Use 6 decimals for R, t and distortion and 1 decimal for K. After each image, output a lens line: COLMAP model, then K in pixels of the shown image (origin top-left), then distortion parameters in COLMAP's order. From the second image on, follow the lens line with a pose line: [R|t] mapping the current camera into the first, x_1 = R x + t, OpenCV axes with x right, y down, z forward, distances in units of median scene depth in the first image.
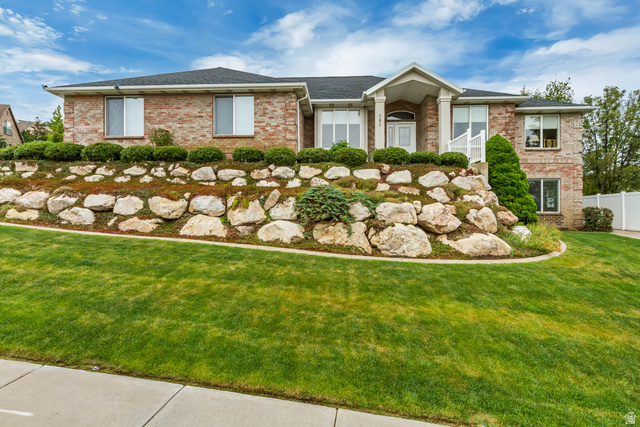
lens RADIAL K [[329.7, 0, 320.0], [0, 329.7, 213.5], [0, 0, 1]] dist [0.002277, 0.000265]
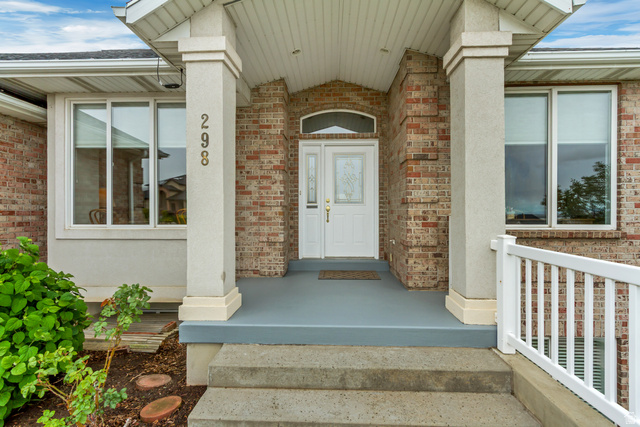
lens RADIAL K [[305.4, 0, 320.0], [0, 305.4, 213.5], [0, 0, 1]] dist [0.000069, -0.000086]
pose [[0.999972, 0.003590, 0.006571, 0.293555], [-0.003572, 0.999990, -0.002711, -0.255422], [-0.006581, 0.002687, 0.999975, 0.869962]]
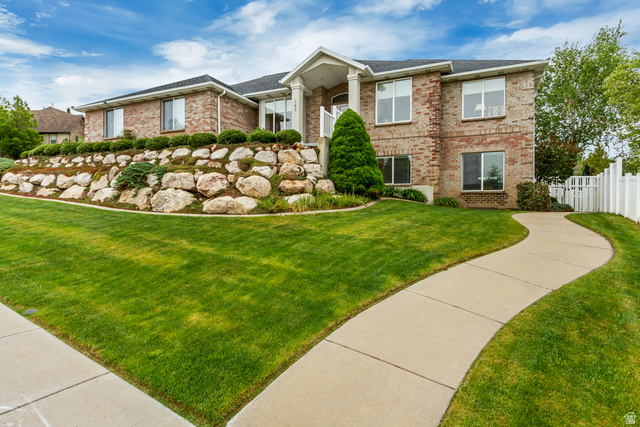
lens RADIAL K [[350.1, 0, 320.0], [0, 350.1, 213.5], [0, 0, 1]] dist [0.005014, -0.000648]
pose [[0.925577, 0.011347, -0.378390, 0.771515], [-0.009666, 0.999933, 0.006340, 0.067996], [0.378436, -0.002210, 0.925625, -0.030040]]
